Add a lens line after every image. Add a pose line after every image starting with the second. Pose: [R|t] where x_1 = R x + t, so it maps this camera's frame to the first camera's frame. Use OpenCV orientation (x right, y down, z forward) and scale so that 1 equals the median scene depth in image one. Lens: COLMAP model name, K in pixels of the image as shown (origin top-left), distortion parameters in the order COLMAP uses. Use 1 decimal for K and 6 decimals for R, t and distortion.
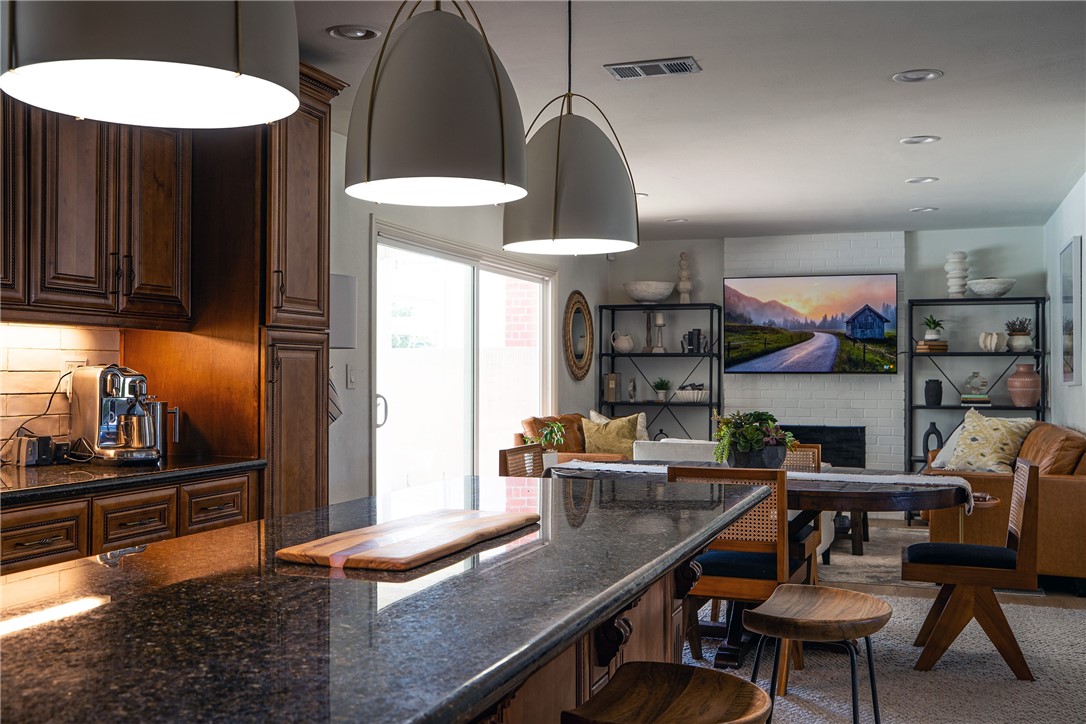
lens RADIAL K [[1085.7, 0, 543.0], [0, 1085.7, 362.0], [0, 0, 1]] dist [-0.013460, -0.000832]
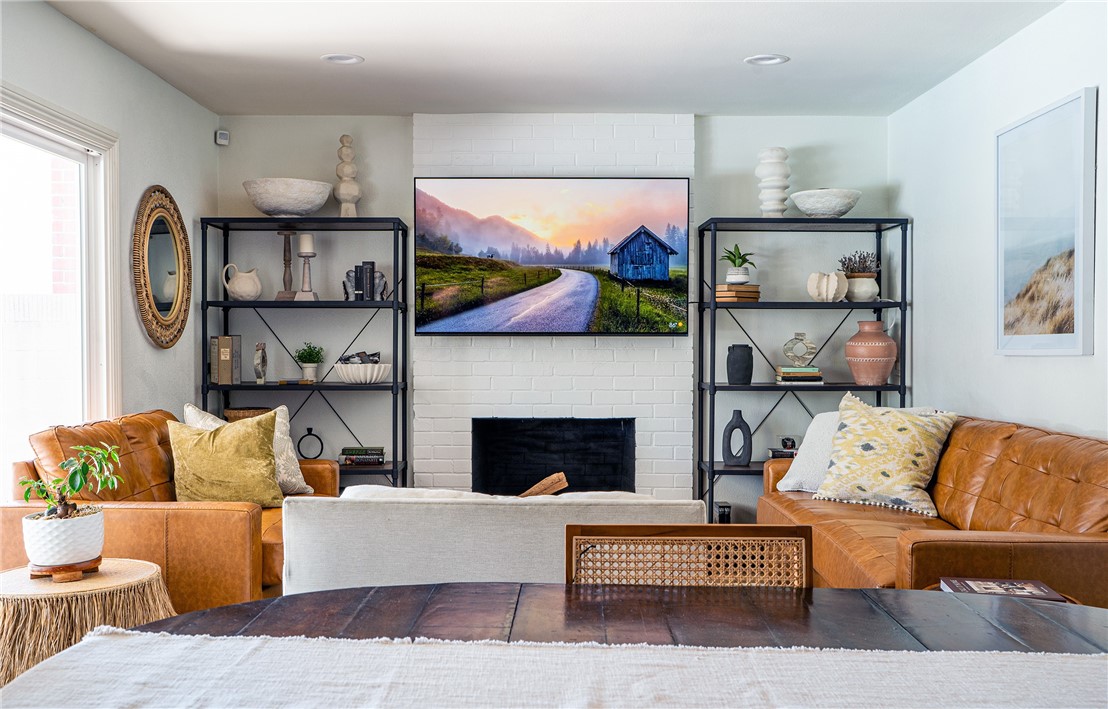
lens RADIAL K [[1193.2, 0, 555.0], [0, 1193.2, 374.7], [0, 0, 1]] dist [-0.029630, 0.005528]
pose [[0.944297, -0.011629, 0.328888, 0.021585], [-0.002327, 0.999114, 0.042010, 0.004481], [-0.329085, -0.040435, 0.943434, 0.356291]]
